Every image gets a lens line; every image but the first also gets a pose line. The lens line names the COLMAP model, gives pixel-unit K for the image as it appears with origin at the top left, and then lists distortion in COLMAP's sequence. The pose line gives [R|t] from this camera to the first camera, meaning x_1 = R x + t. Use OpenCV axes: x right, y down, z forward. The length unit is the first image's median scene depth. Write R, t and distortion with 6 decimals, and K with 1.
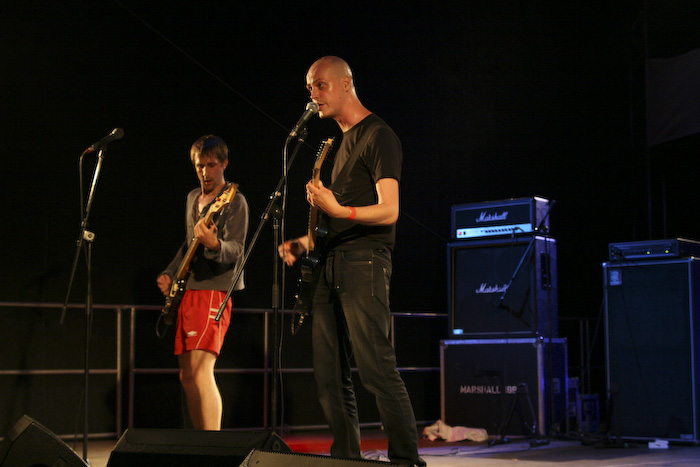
lens RADIAL K [[1210.2, 0, 350.0], [0, 1210.2, 233.5], [0, 0, 1]] dist [-0.005457, -0.021594]
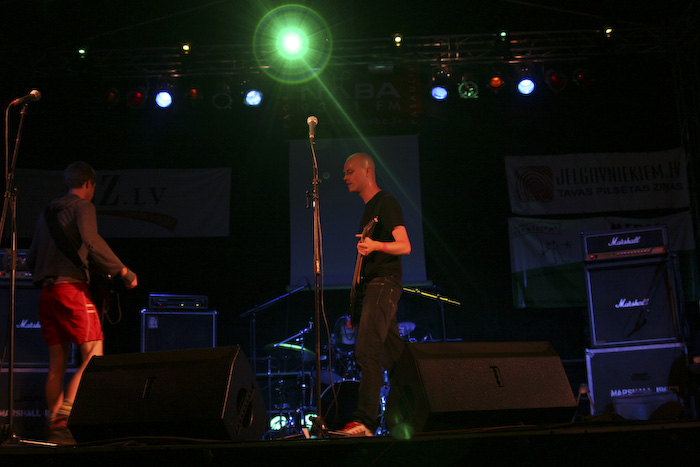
lens RADIAL K [[928.4, 0, 347.7], [0, 928.4, 254.4], [0, 0, 1]] dist [-0.027436, 0.013959]
pose [[0.571031, 0.162022, 0.804781, -0.455389], [-0.059719, 0.985931, -0.156119, 0.105311], [-0.818754, 0.041089, 0.572673, 0.270120]]
